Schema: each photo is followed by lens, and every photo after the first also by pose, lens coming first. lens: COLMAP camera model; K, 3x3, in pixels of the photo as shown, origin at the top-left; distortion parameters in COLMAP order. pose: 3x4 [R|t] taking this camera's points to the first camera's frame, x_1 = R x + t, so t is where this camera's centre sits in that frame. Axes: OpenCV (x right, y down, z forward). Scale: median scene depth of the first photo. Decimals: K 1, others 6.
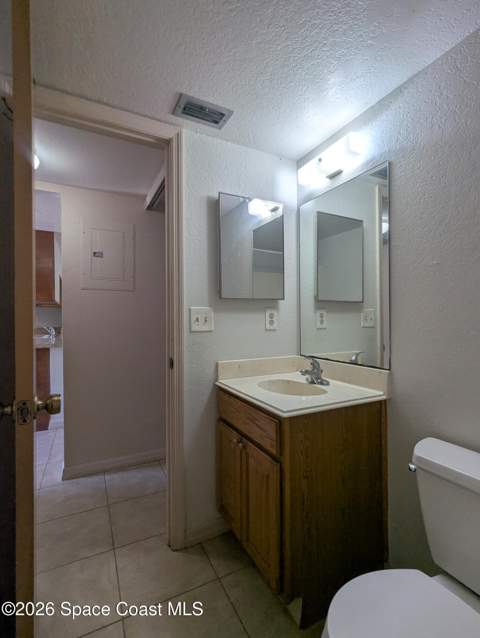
lens RADIAL K [[302.7, 0, 237.7], [0, 302.7, 317.4], [0, 0, 1]] dist [-0.003014, -0.000831]
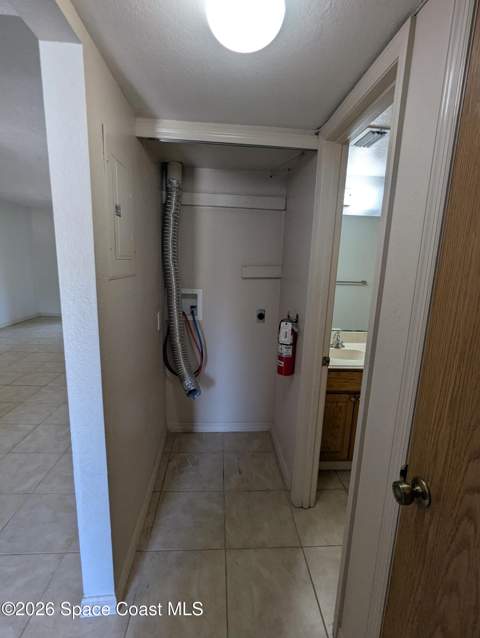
lens RADIAL K [[302.7, 0, 237.7], [0, 302.7, 317.4], [0, 0, 1]] dist [-0.003014, -0.000831]
pose [[0.395700, -0.159795, 0.904371, -1.154093], [-0.034835, 0.981426, 0.188652, -0.177437], [-0.917719, -0.106154, 0.382784, 0.778248]]
